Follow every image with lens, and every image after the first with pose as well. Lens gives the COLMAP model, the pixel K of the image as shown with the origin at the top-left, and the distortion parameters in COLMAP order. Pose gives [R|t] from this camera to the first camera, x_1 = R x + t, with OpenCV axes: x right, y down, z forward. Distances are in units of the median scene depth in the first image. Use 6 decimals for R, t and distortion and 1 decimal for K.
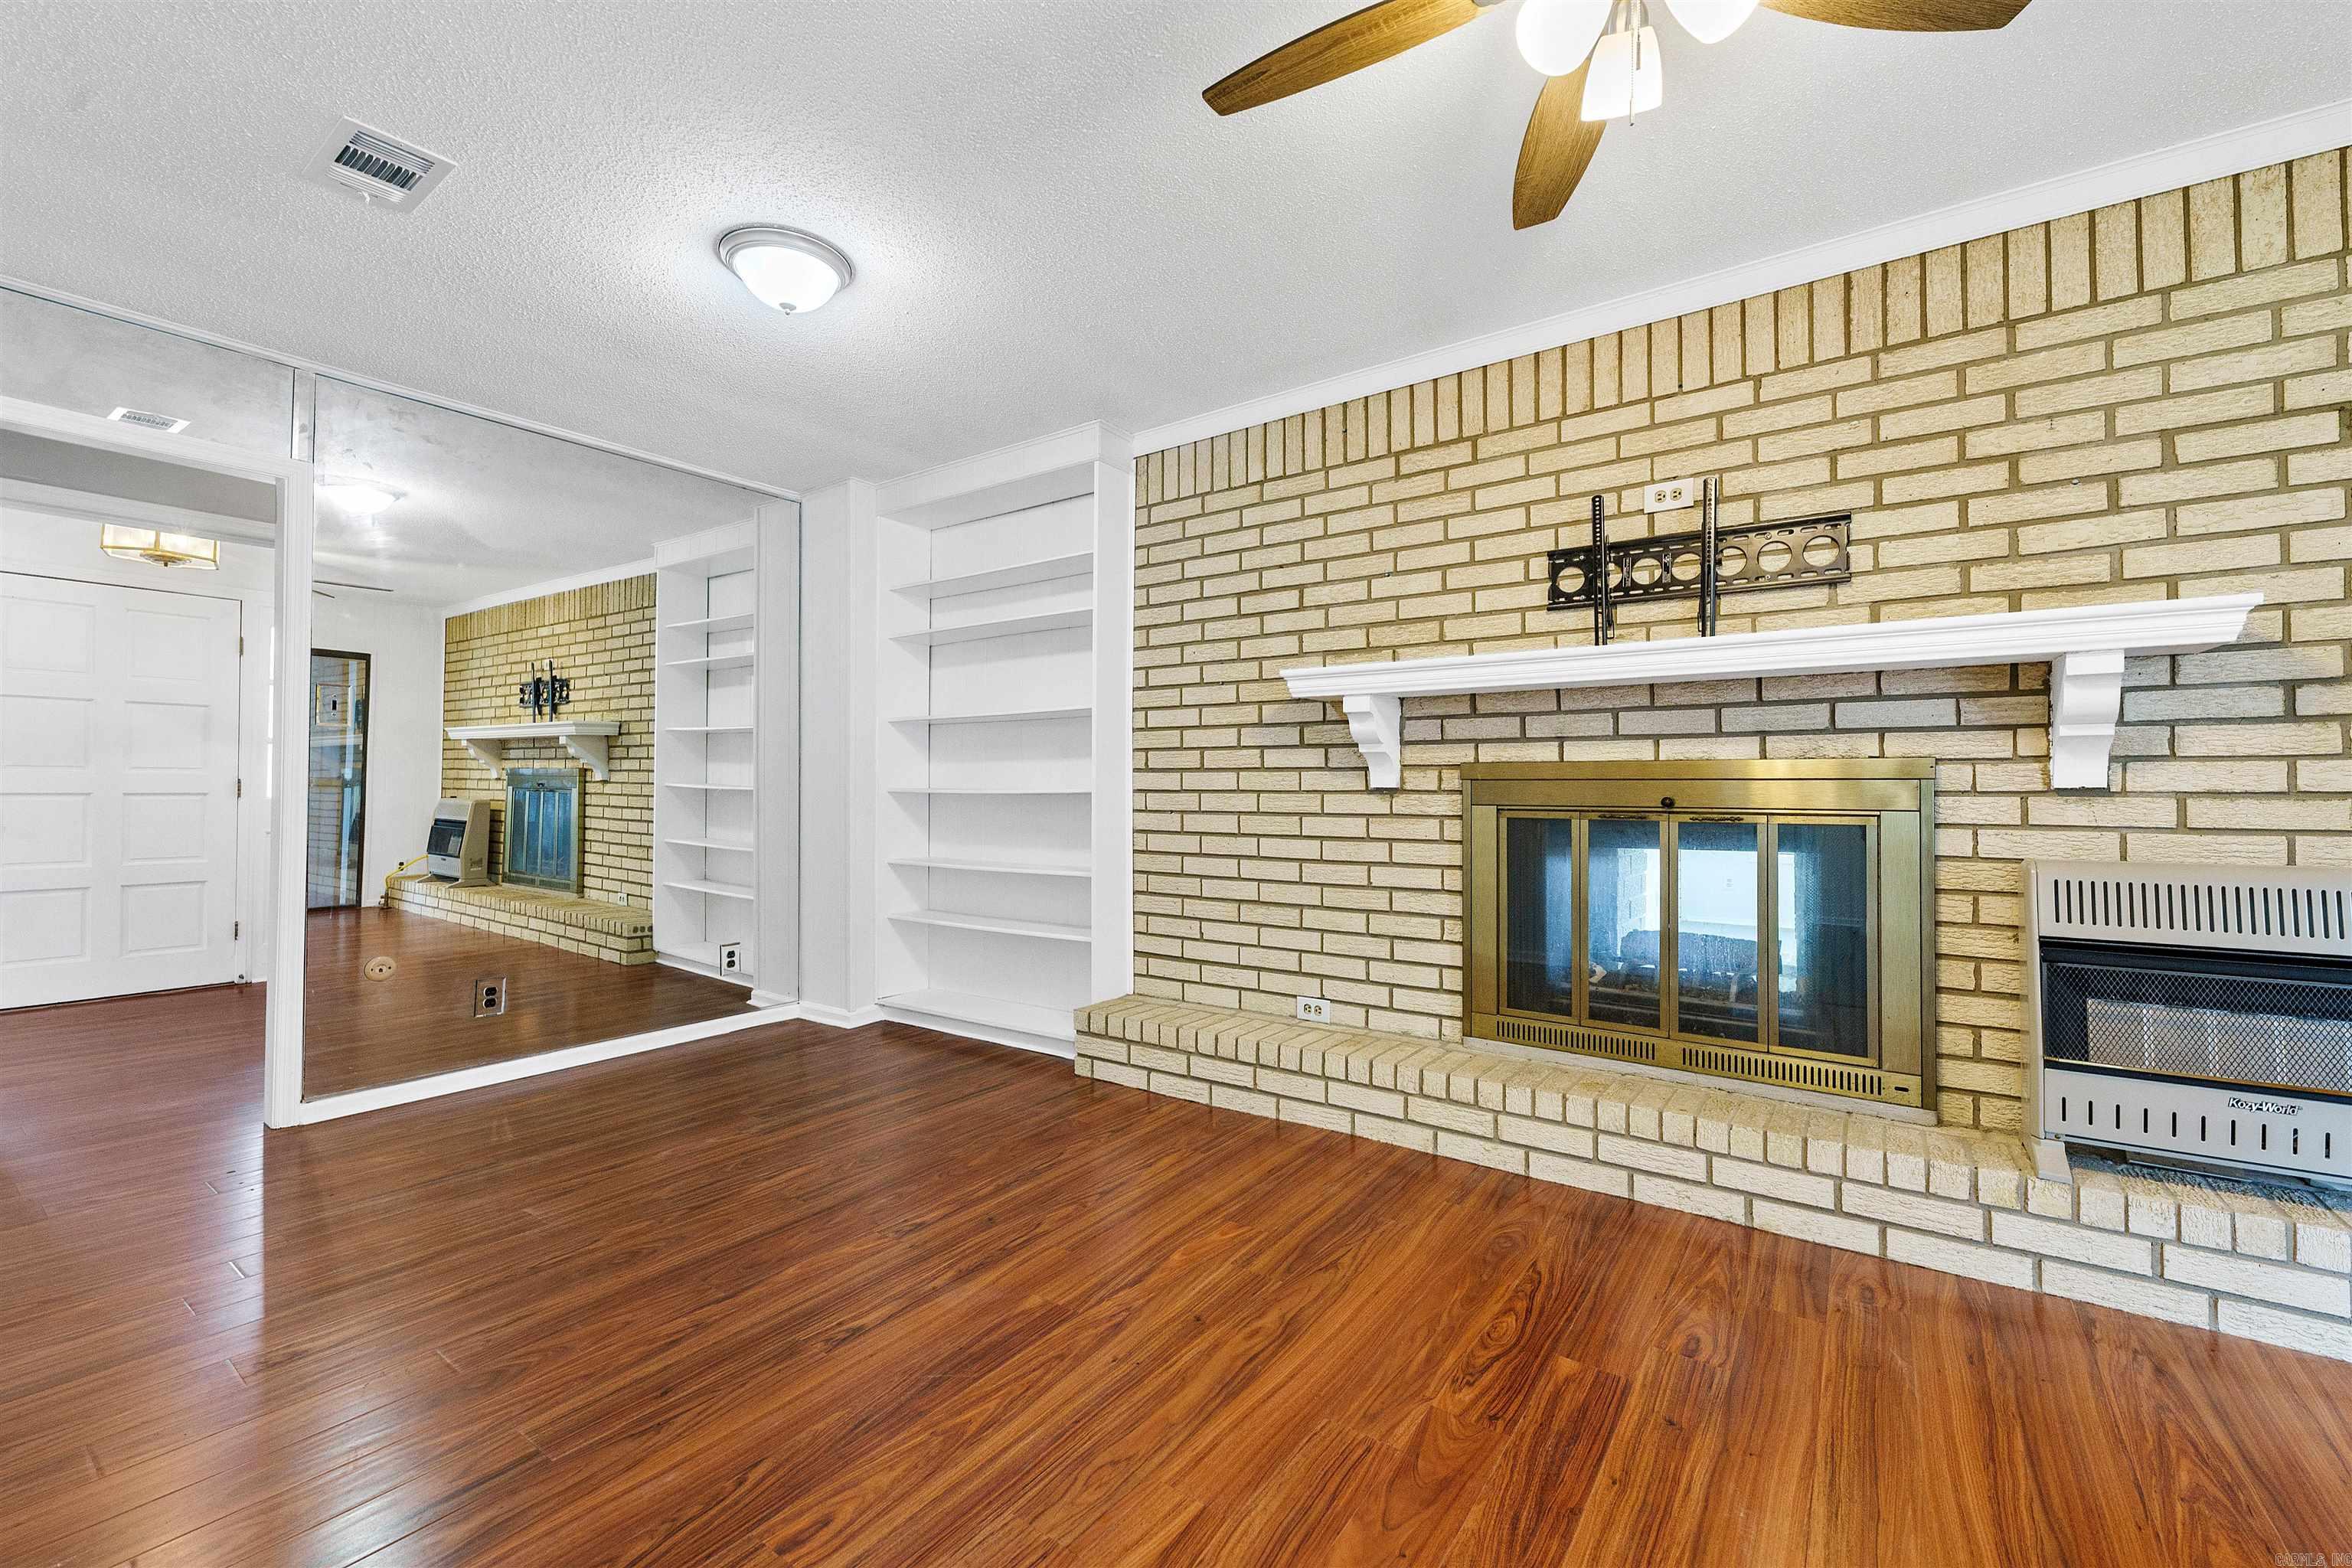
lens RADIAL K [[975.8, 0, 1185.2], [0, 975.8, 770.0], [0, 0, 1]] dist [0.000045, -0.000319]
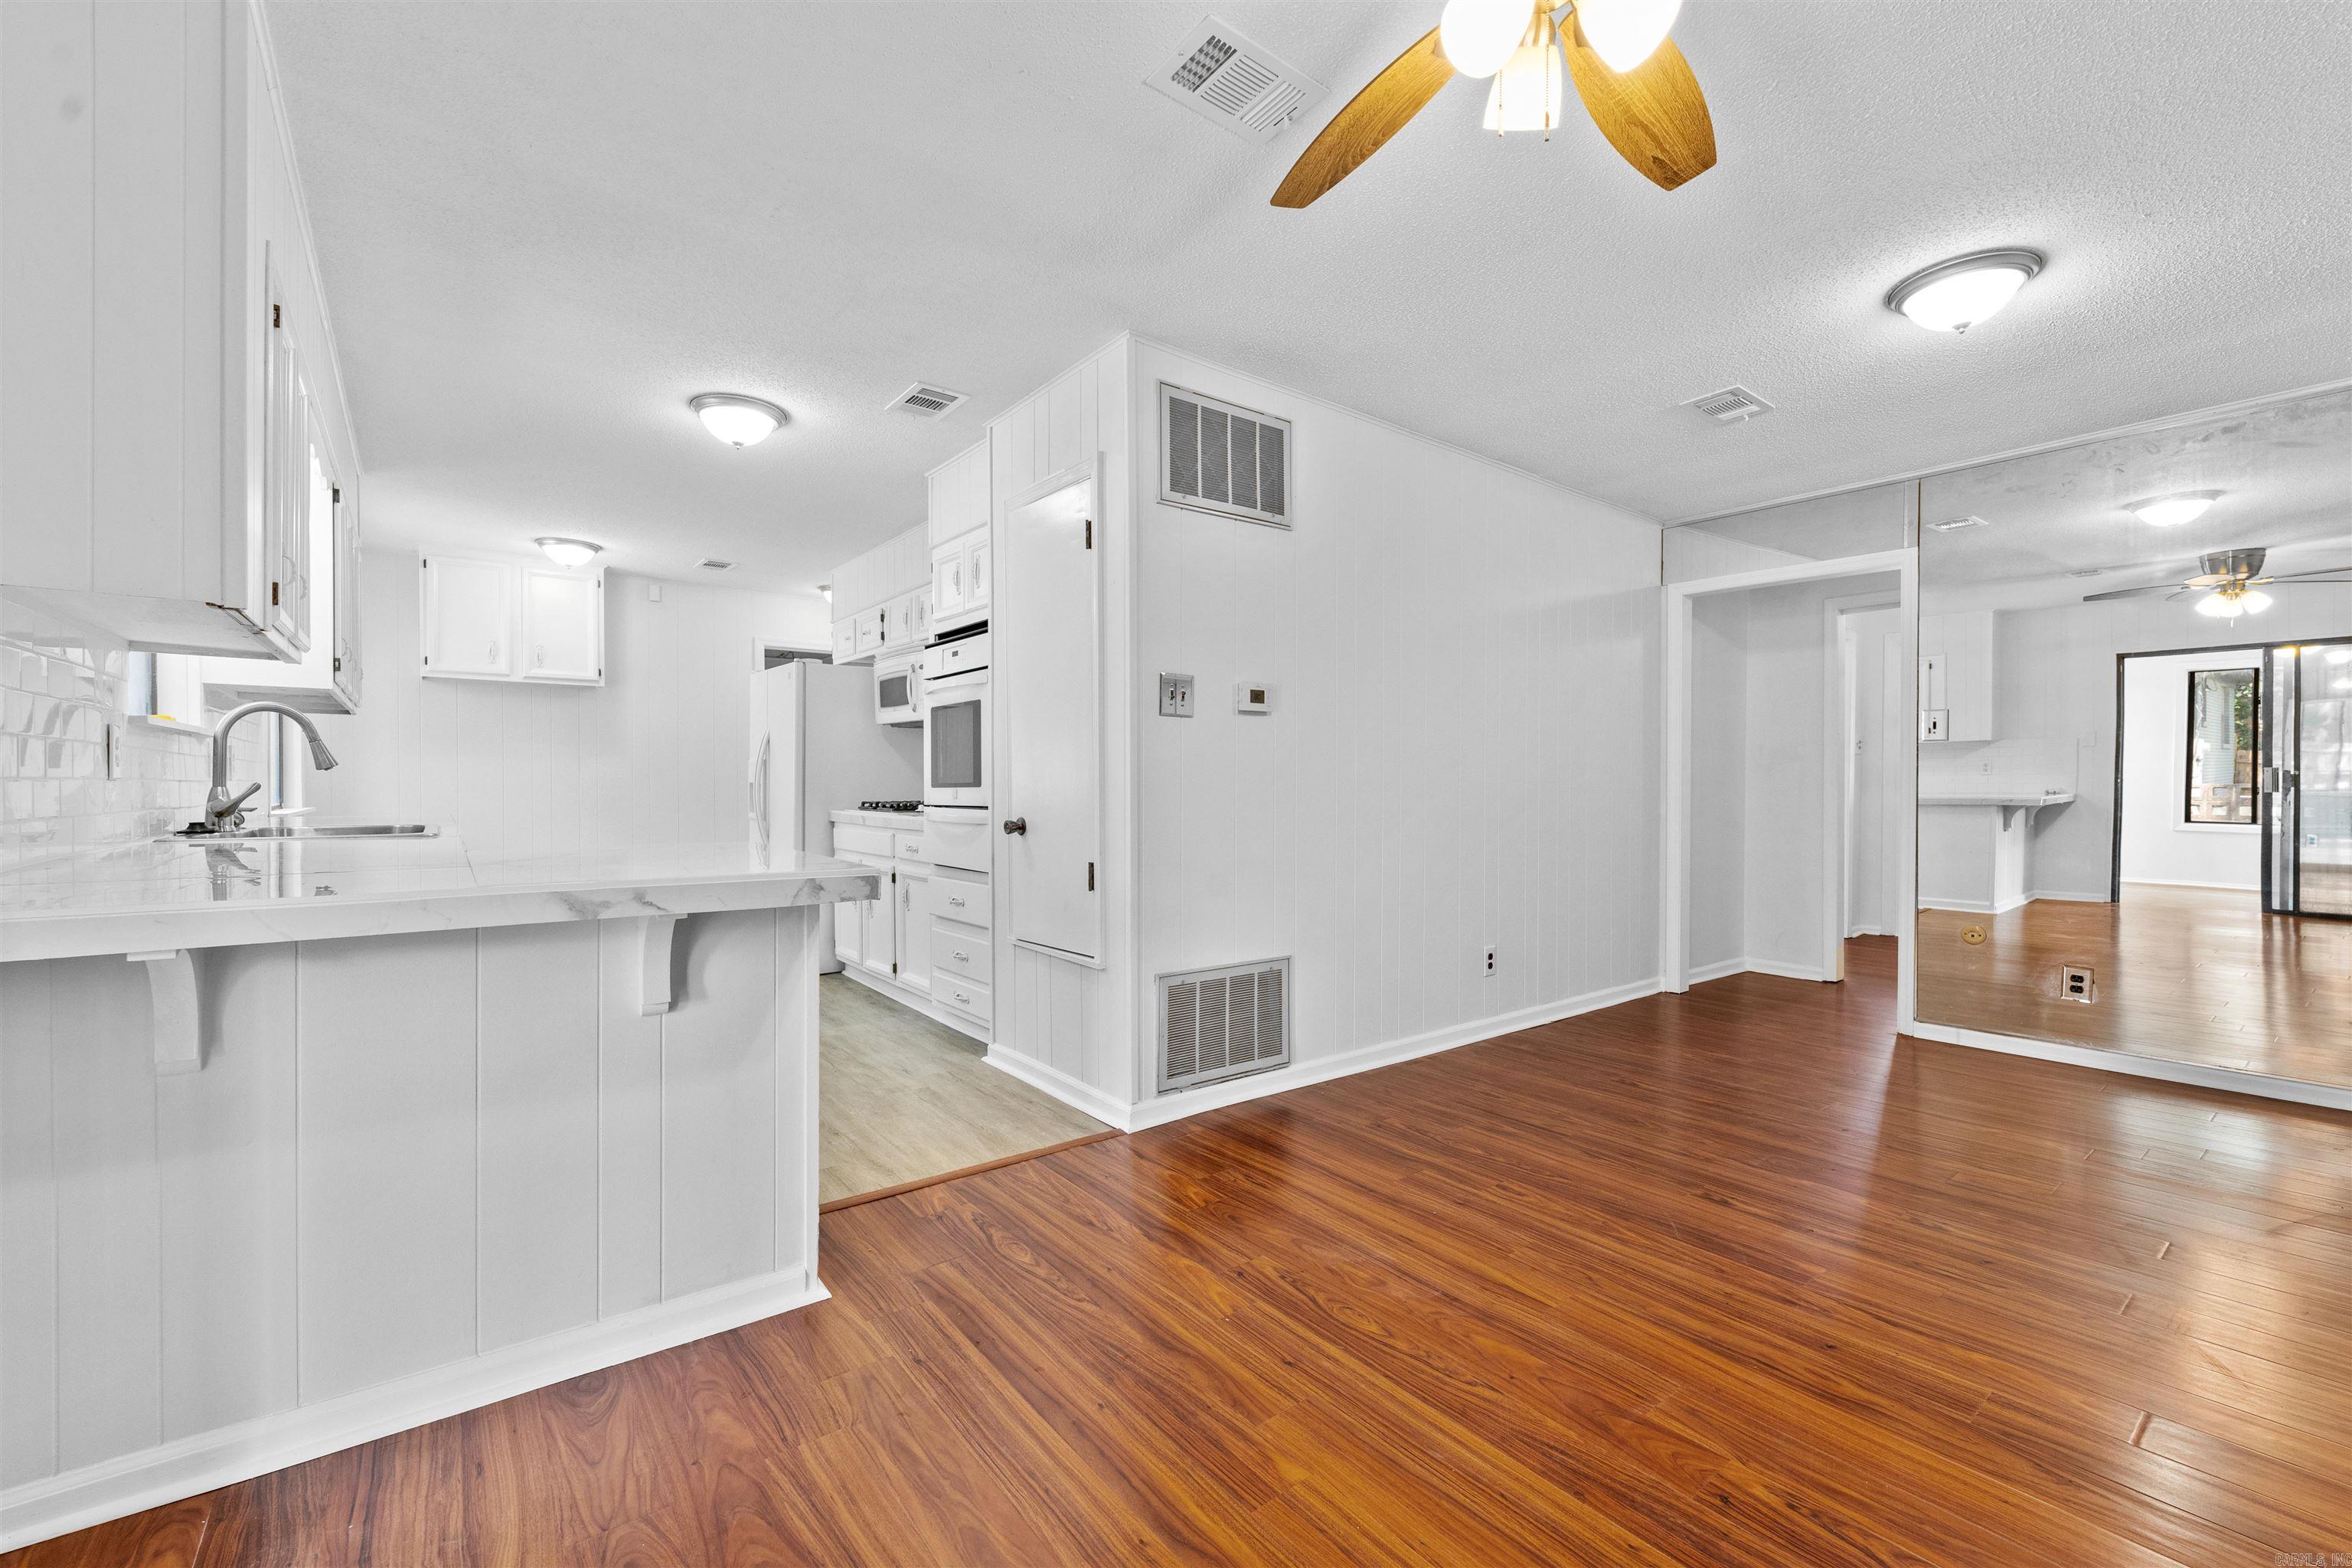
lens RADIAL K [[961.4, 0, 1149.0], [0, 961.4, 792.6], [0, 0, 1]] dist [0.000887, -0.000054]
pose [[-0.319065, 0.012292, -0.947653, 1.166164], [0.019129, 0.999796, 0.006528, -0.006515], [0.947540, -0.016045, -0.319235, 0.696180]]
